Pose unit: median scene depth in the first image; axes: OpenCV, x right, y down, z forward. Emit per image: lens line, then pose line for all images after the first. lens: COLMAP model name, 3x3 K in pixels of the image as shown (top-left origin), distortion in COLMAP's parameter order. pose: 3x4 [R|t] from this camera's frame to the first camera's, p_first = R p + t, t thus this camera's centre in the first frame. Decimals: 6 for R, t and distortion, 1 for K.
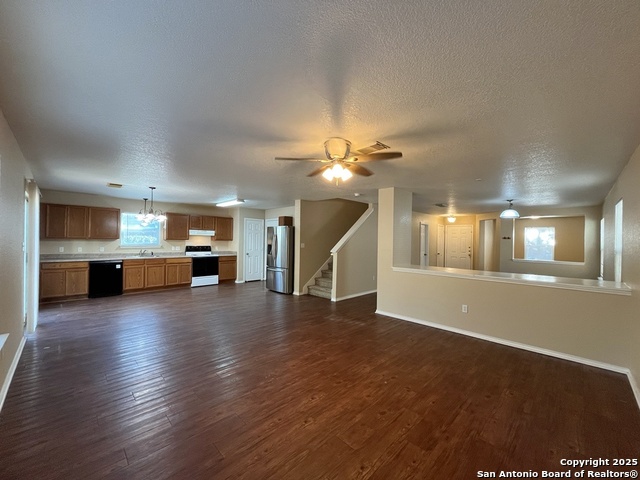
lens RADIAL K [[258.9, 0, 322.6], [0, 258.9, 240.3], [0, 0, 1]] dist [0.015348, 0.000242]
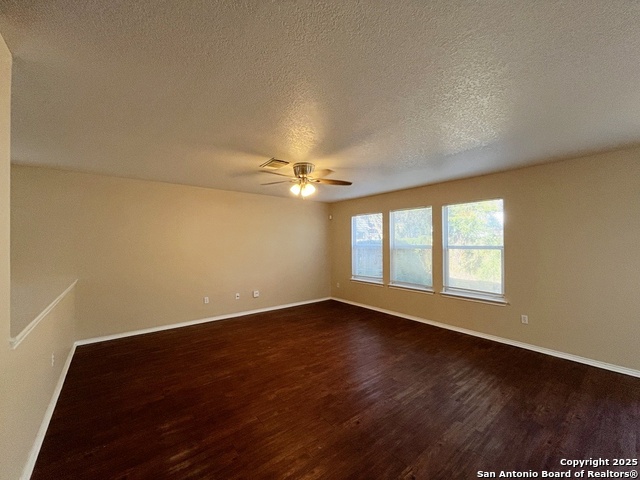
lens RADIAL K [[258.9, 0, 321.2], [0, 258.9, 241.9], [0, 0, 1]] dist [0.015348, 0.000242]
pose [[-0.992980, -0.011188, 0.117755, -0.159626], [-0.011131, 0.999937, 0.001139, -0.010478], [-0.117761, -0.000180, -0.993042, 2.035233]]
